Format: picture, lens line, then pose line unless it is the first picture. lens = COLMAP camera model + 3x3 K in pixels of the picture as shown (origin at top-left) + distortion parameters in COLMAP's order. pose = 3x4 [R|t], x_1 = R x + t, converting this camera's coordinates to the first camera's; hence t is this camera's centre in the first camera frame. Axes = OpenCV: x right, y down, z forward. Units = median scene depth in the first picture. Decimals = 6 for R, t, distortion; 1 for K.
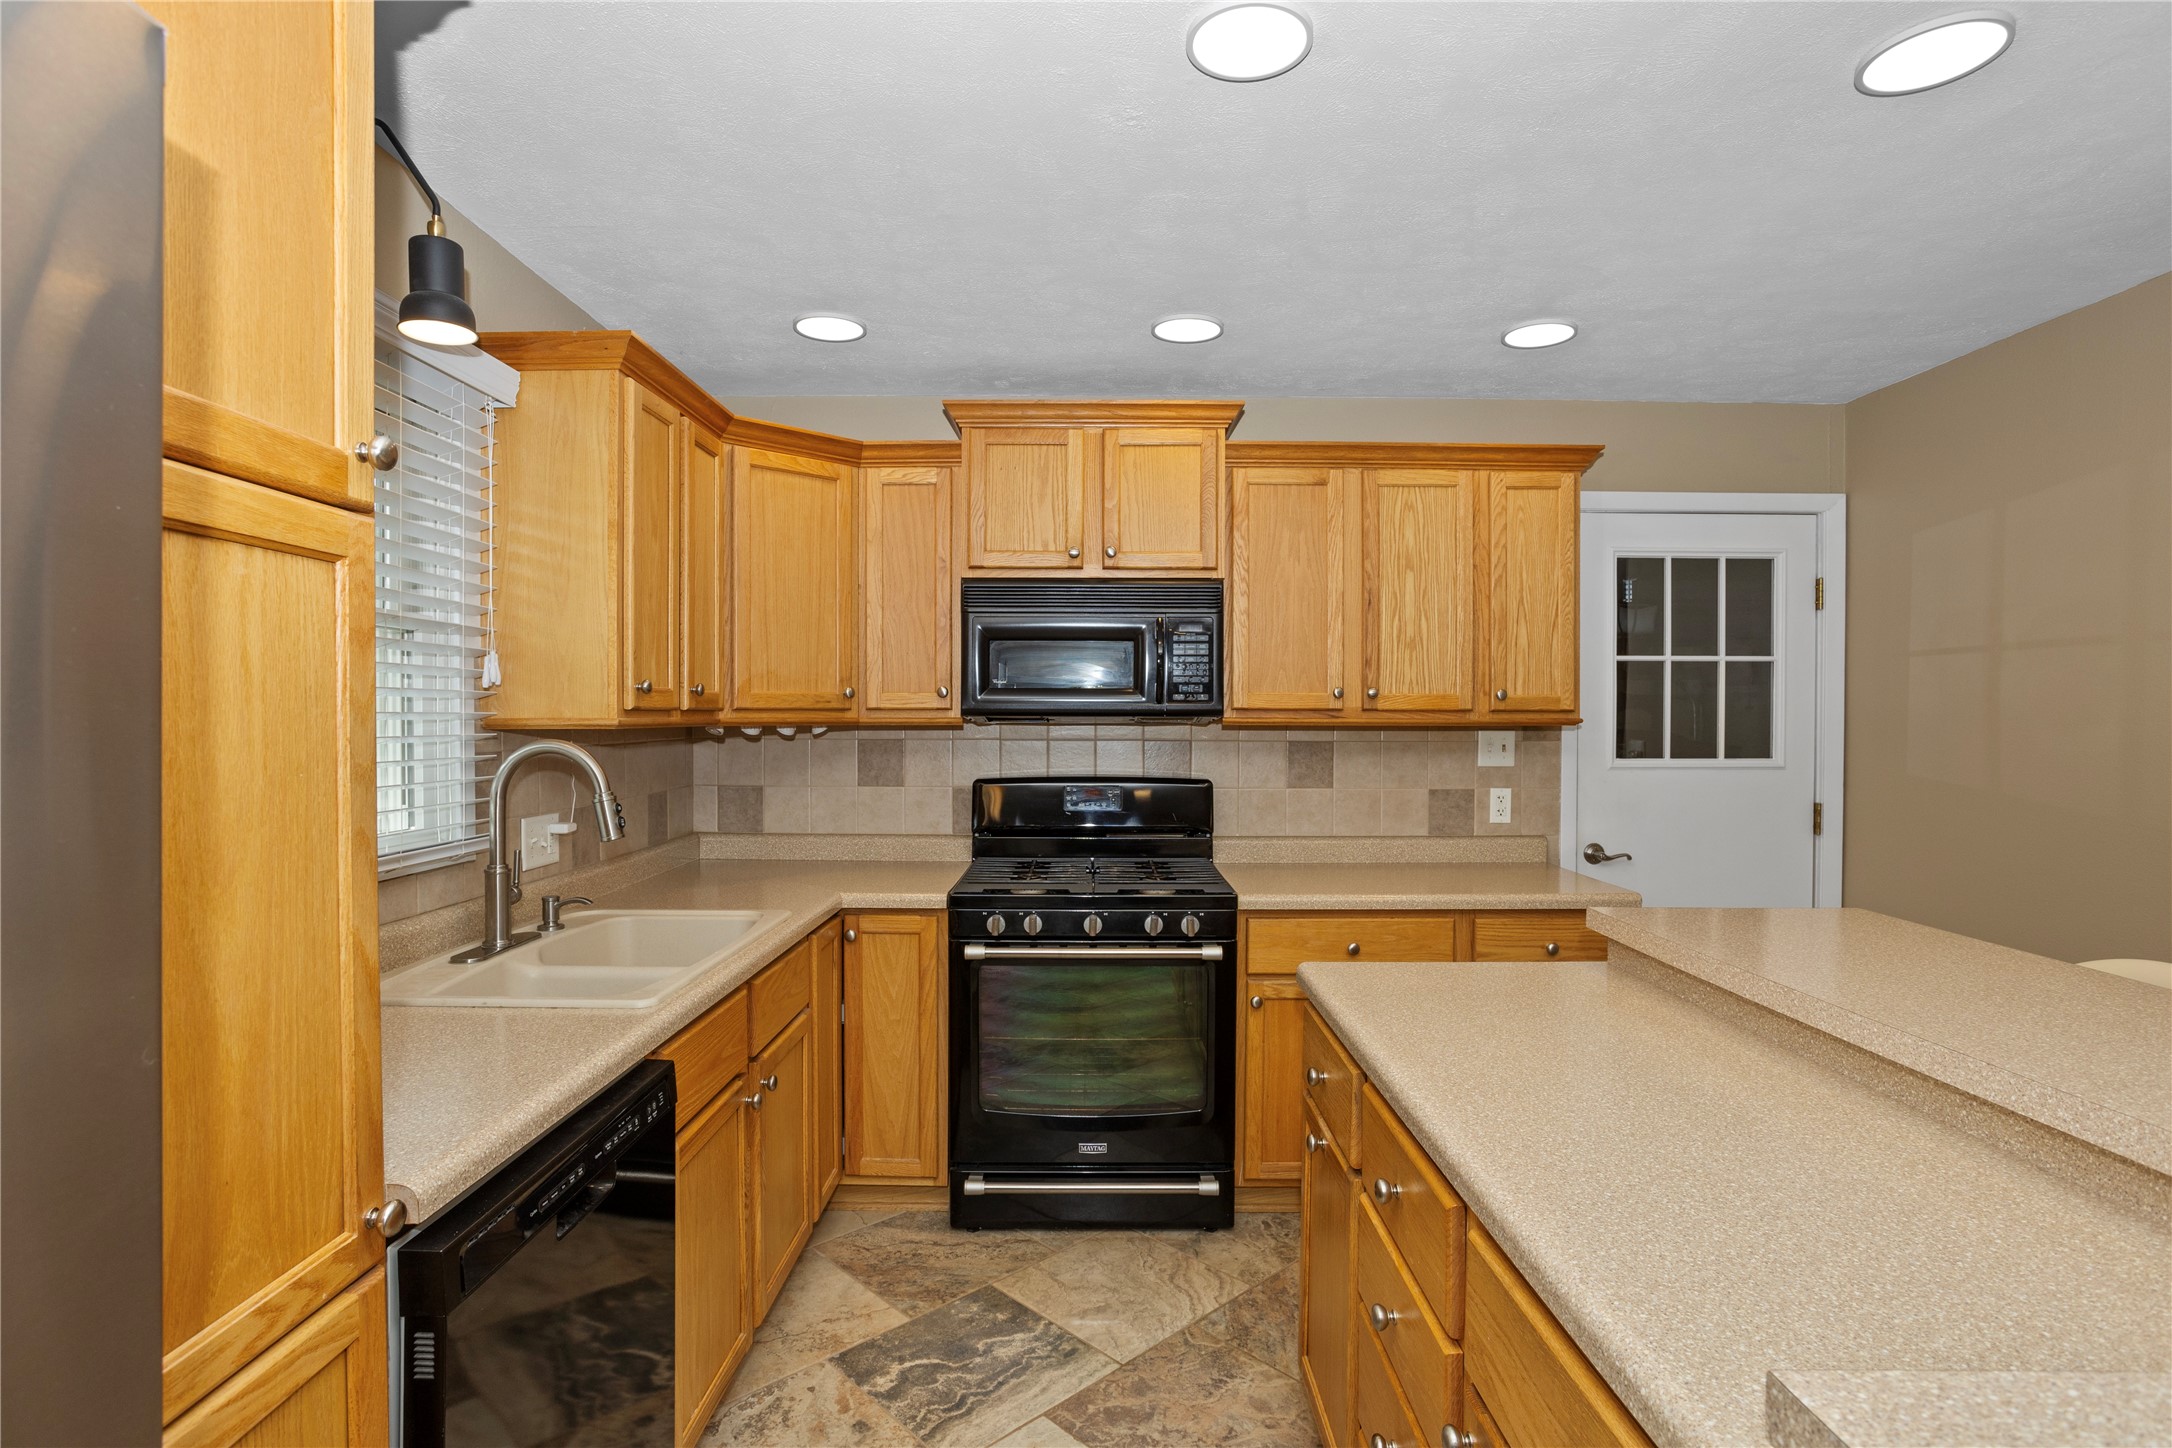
lens RADIAL K [[1083.4, 0, 1094.8], [0, 1083.4, 727.3], [0, 0, 1]] dist [-0.053011, 0.027806]
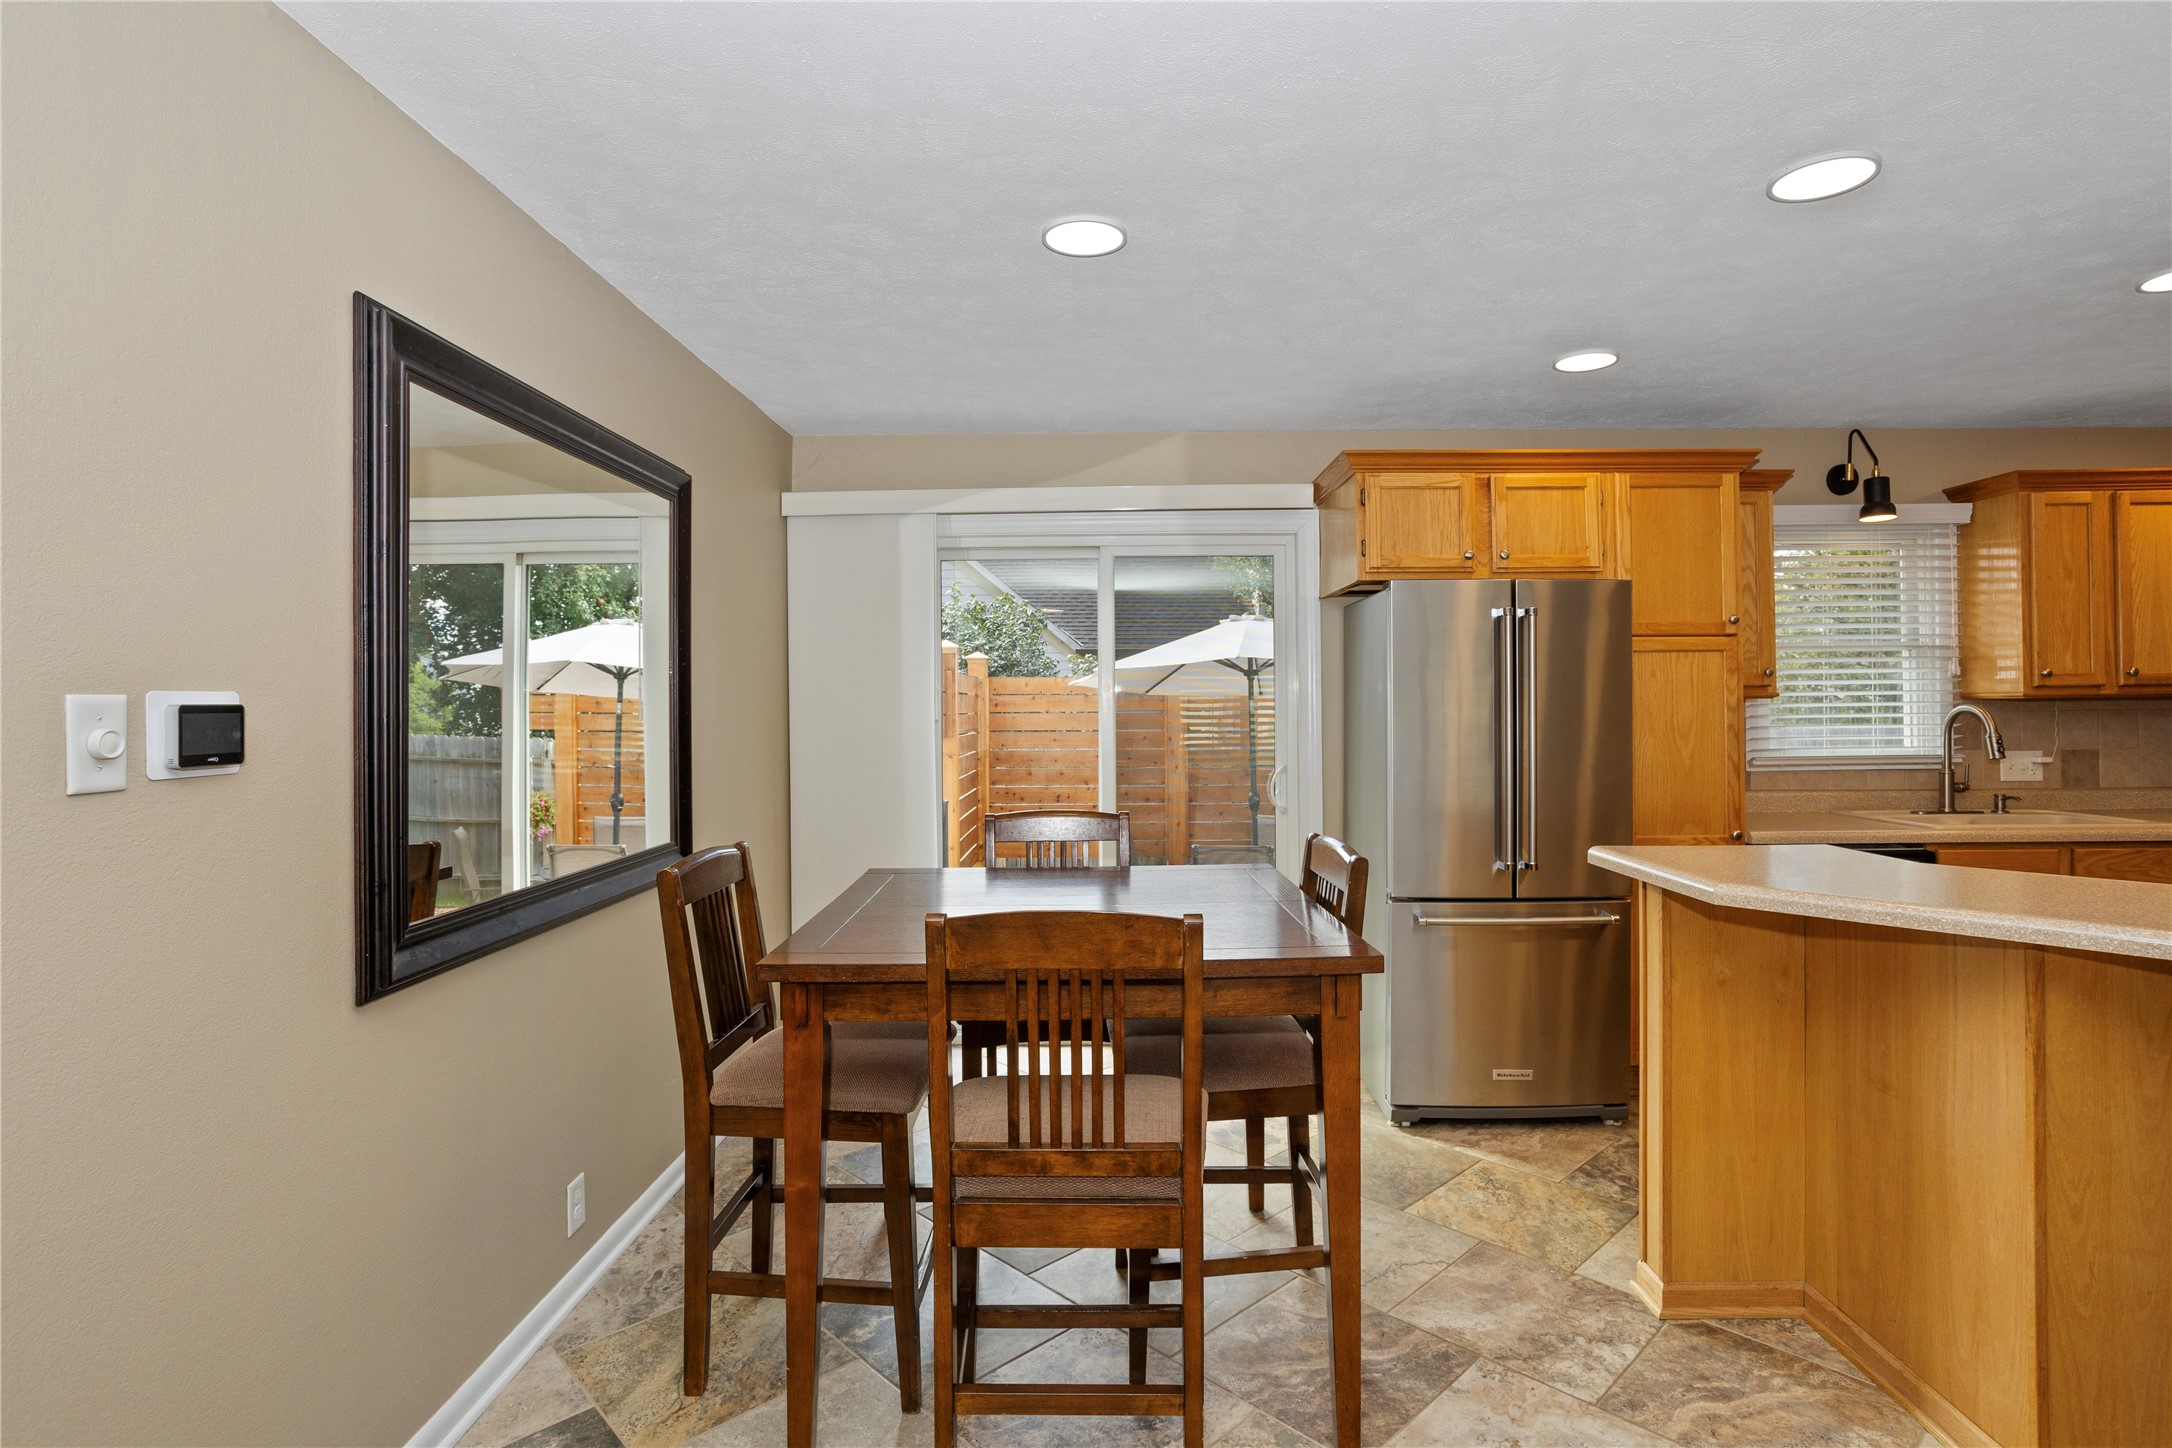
lens RADIAL K [[1083.4, 0, 1100.0], [0, 1083.4, 695.2], [0, 0, 1]] dist [-0.053011, 0.027806]
pose [[-0.013464, -0.011082, -0.999848, 0.921809], [-0.000461, 0.999939, -0.011077, 0.011193], [0.999909, 0.000312, -0.013468, -0.339467]]
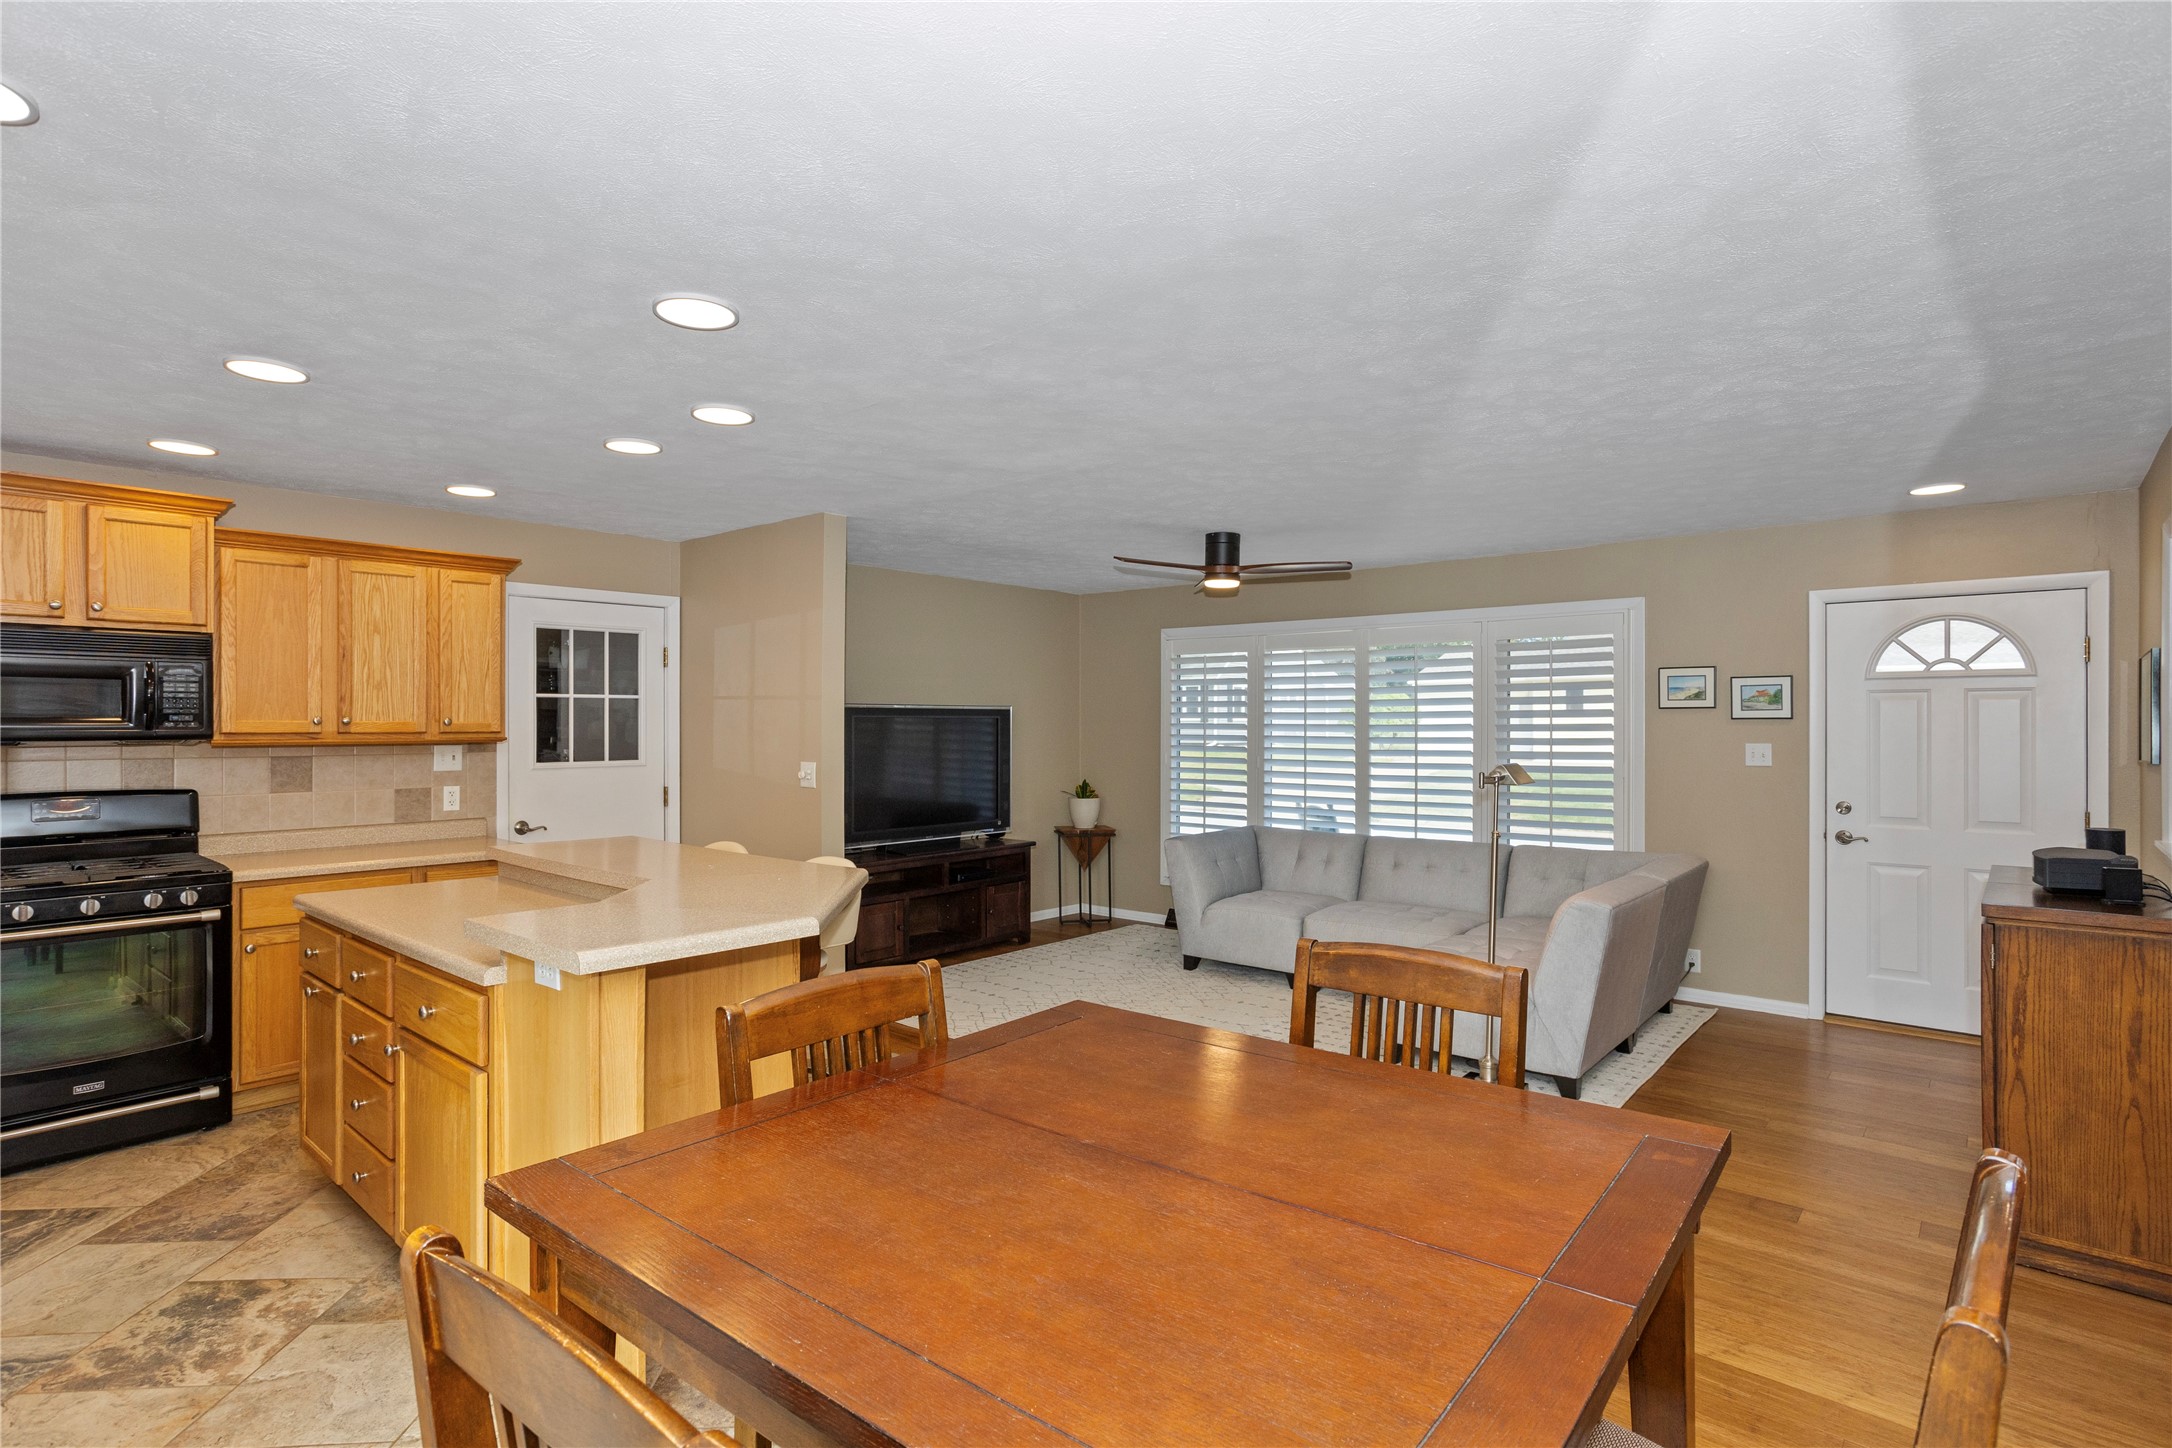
lens RADIAL K [[1082.2, 0, 1069.9], [0, 1082.2, 722.4], [0, 0, 1]] dist [-0.040992, 0.025718]
pose [[0.662103, -0.003240, 0.749406, -0.155351], [0.008584, 0.999958, -0.003260, -0.017231], [-0.749364, 0.008591, 0.662103, -0.604746]]
